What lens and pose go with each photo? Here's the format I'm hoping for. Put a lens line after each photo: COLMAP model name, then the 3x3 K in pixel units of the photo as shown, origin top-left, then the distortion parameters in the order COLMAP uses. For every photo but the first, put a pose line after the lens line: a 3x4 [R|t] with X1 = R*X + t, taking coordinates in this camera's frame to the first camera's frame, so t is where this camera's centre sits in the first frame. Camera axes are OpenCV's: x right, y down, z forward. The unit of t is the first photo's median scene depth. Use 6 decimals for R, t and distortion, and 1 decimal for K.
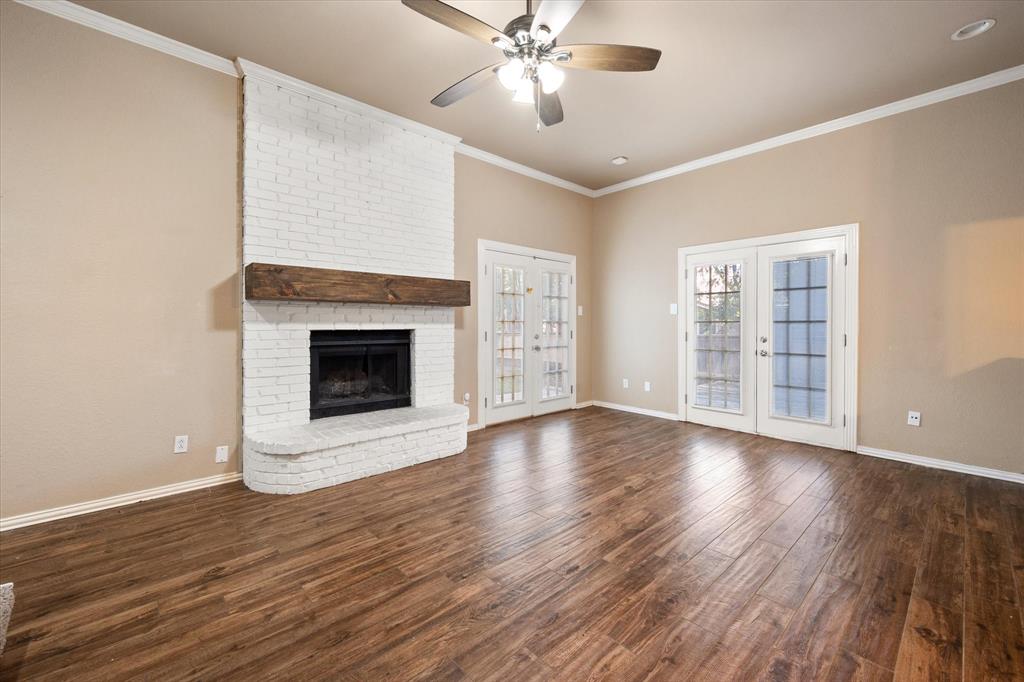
lens RADIAL K [[408.1, 0, 516.5], [0, 408.1, 332.6], [0, 0, 1]] dist [0.001136, -0.000632]
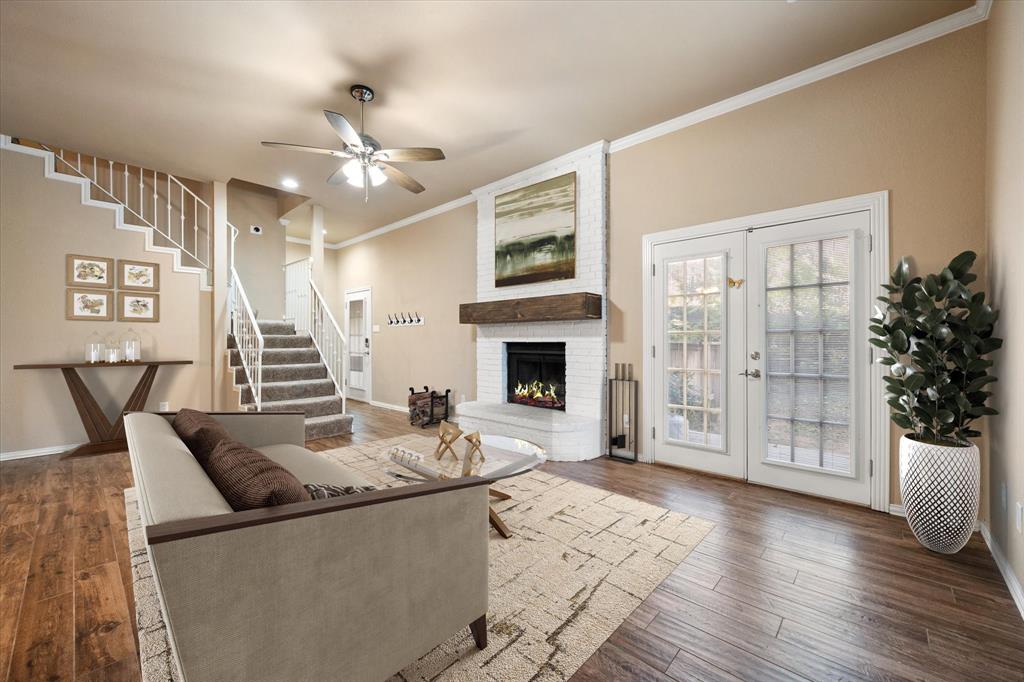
lens RADIAL K [[408.1, 0, 506.2], [0, 408.1, 342.8], [0, 0, 1]] dist [0.001136, -0.000632]
pose [[0.076361, -0.001398, -0.997079, 1.037772], [-0.016245, 0.999865, -0.002646, -0.000628], [0.996948, 0.016400, 0.076328, 0.938599]]
